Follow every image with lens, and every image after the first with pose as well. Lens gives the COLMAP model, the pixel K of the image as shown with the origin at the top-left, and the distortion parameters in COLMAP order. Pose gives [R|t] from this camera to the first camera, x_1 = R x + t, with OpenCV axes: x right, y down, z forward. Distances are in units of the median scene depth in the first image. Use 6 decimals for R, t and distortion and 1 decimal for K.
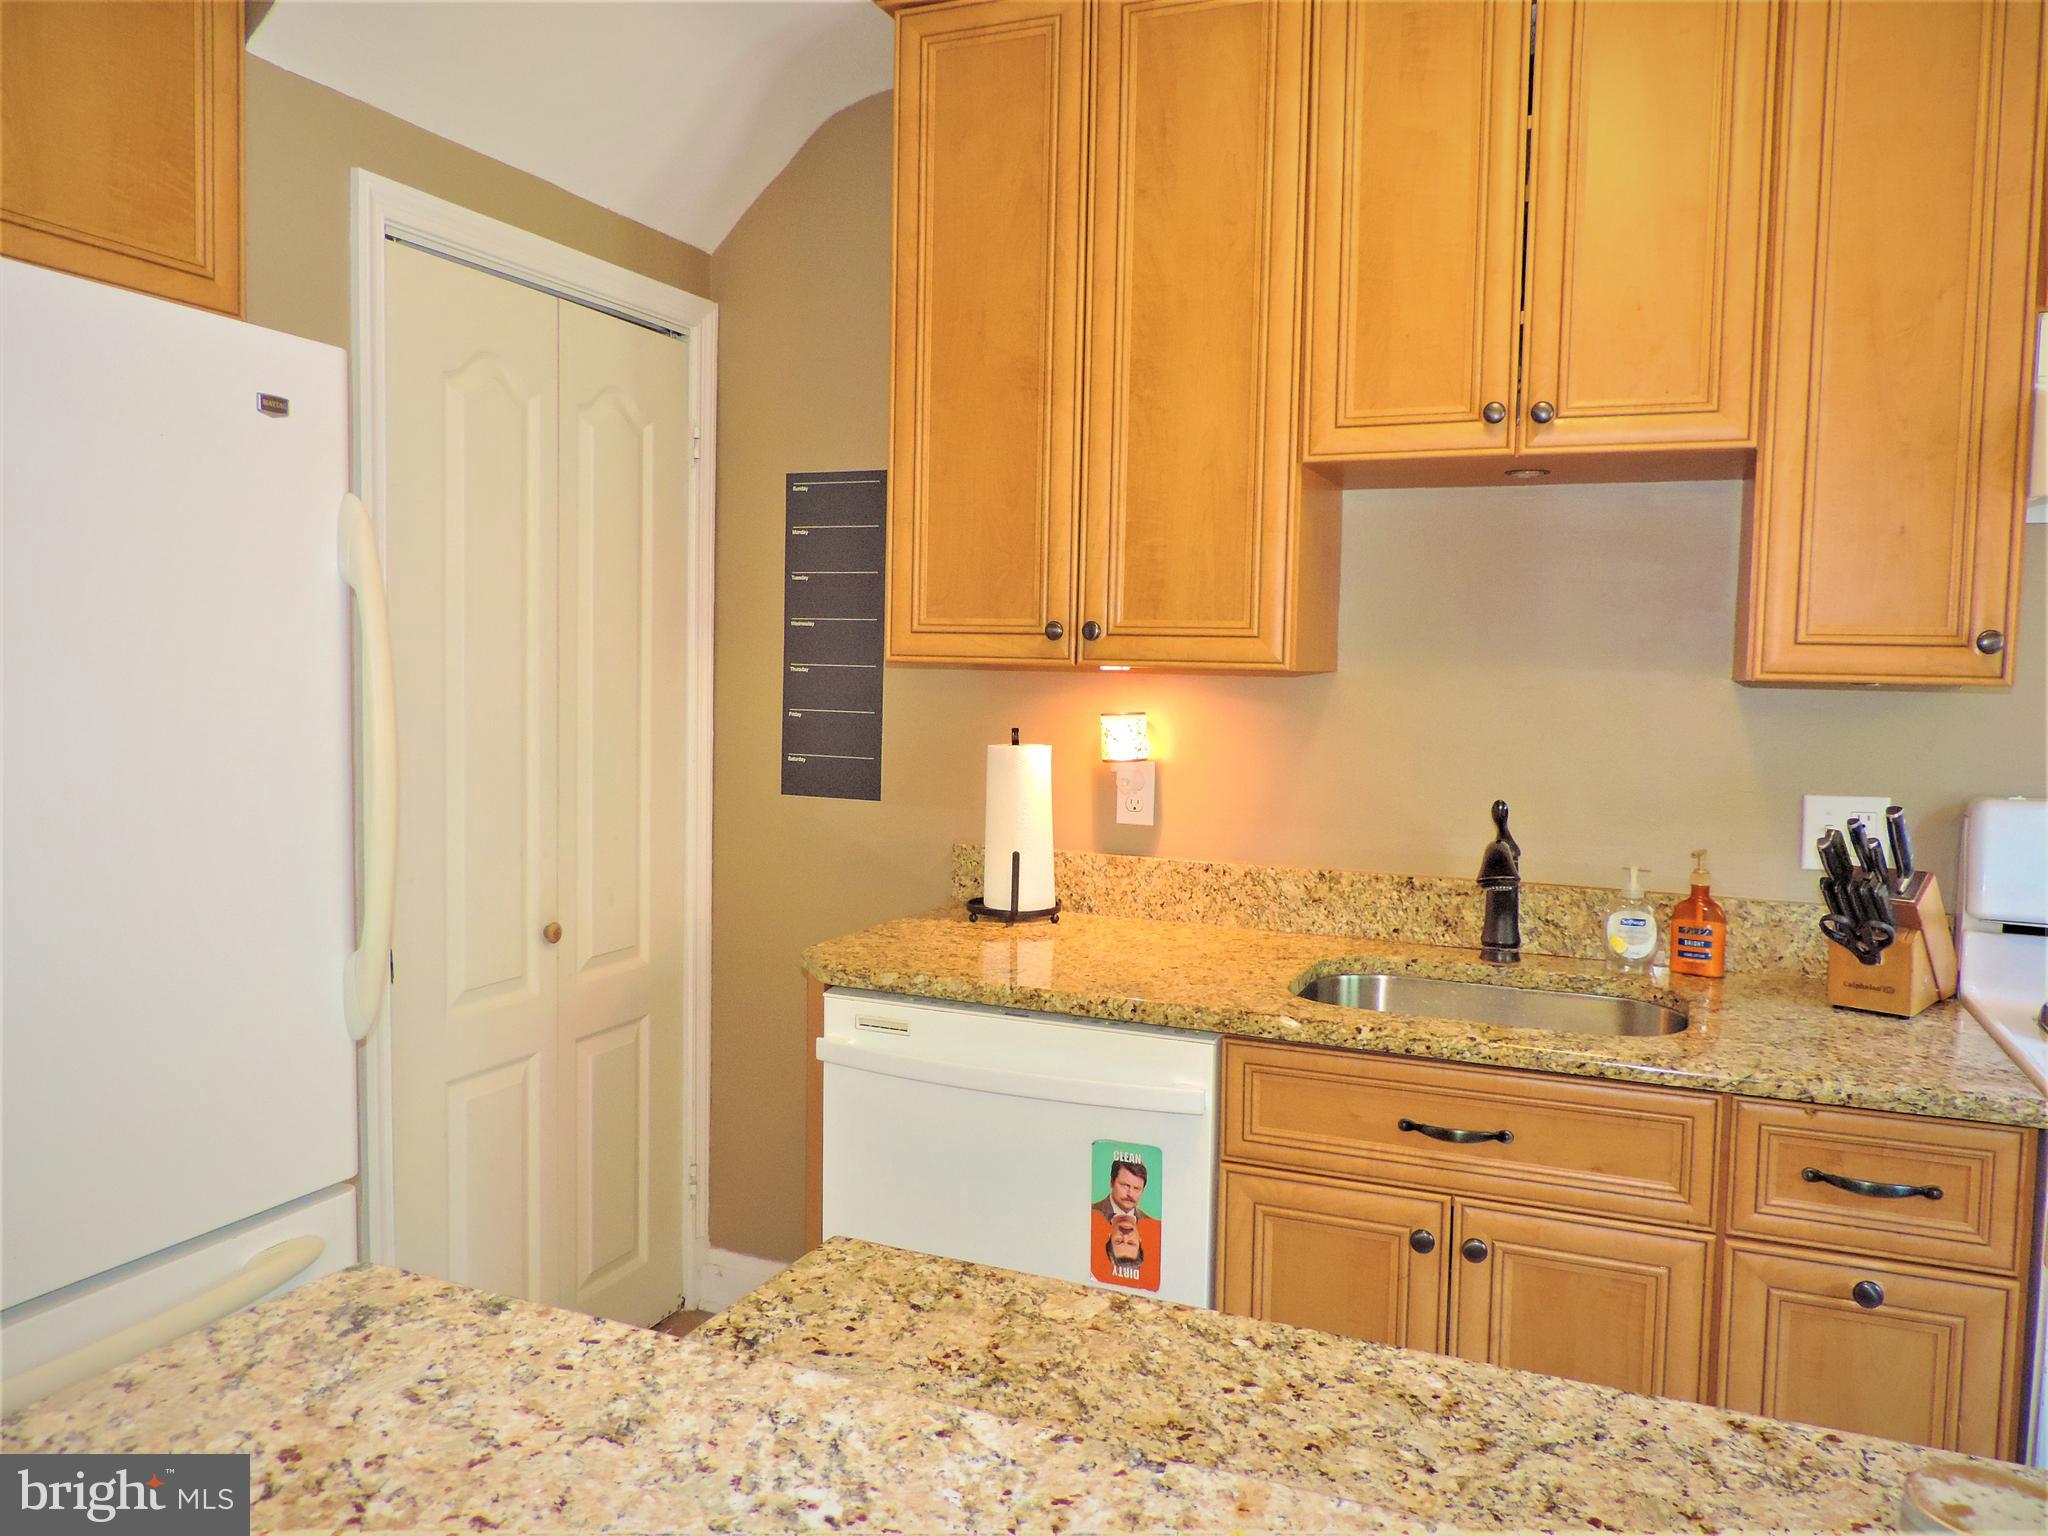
lens RADIAL K [[1457.4, 0, 1033.7], [0, 1457.4, 768.4], [0, 0, 1]] dist [-0.015278, 0.001476]
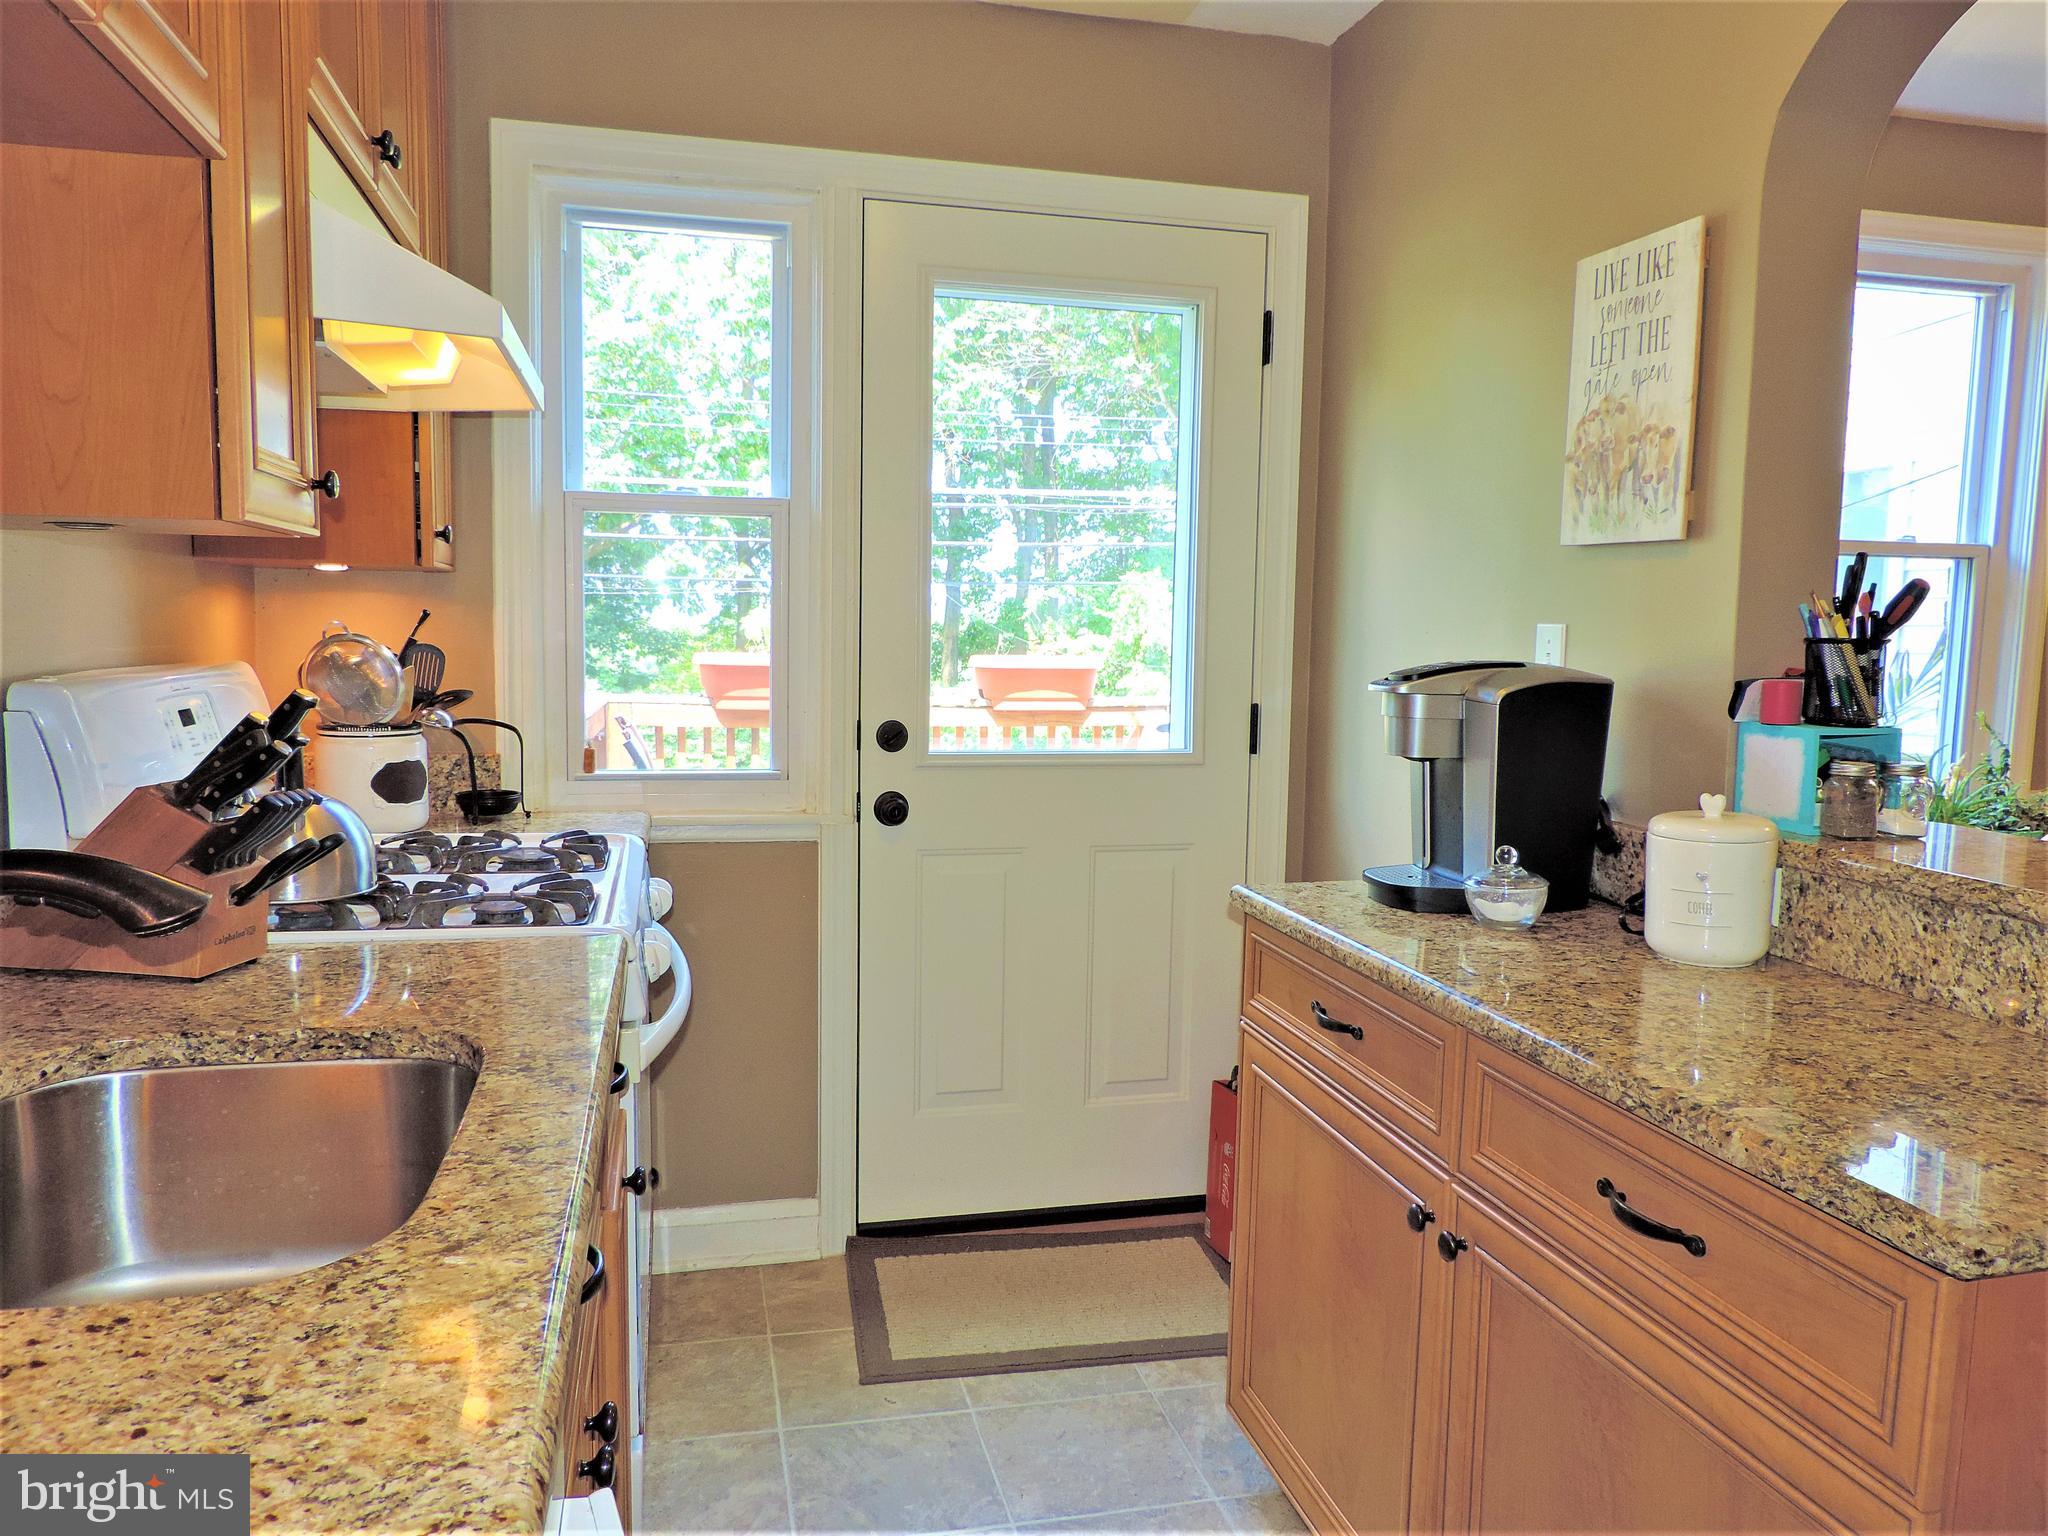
lens RADIAL K [[1457.4, 0, 1026.4], [0, 1457.4, 767.6], [0, 0, 1]] dist [-0.015278, 0.001476]
pose [[-0.600178, -0.113084, 0.791832, -0.253297], [0.023226, 0.987074, 0.158572, -0.044448], [-0.799529, 0.113562, -0.589794, 1.094470]]
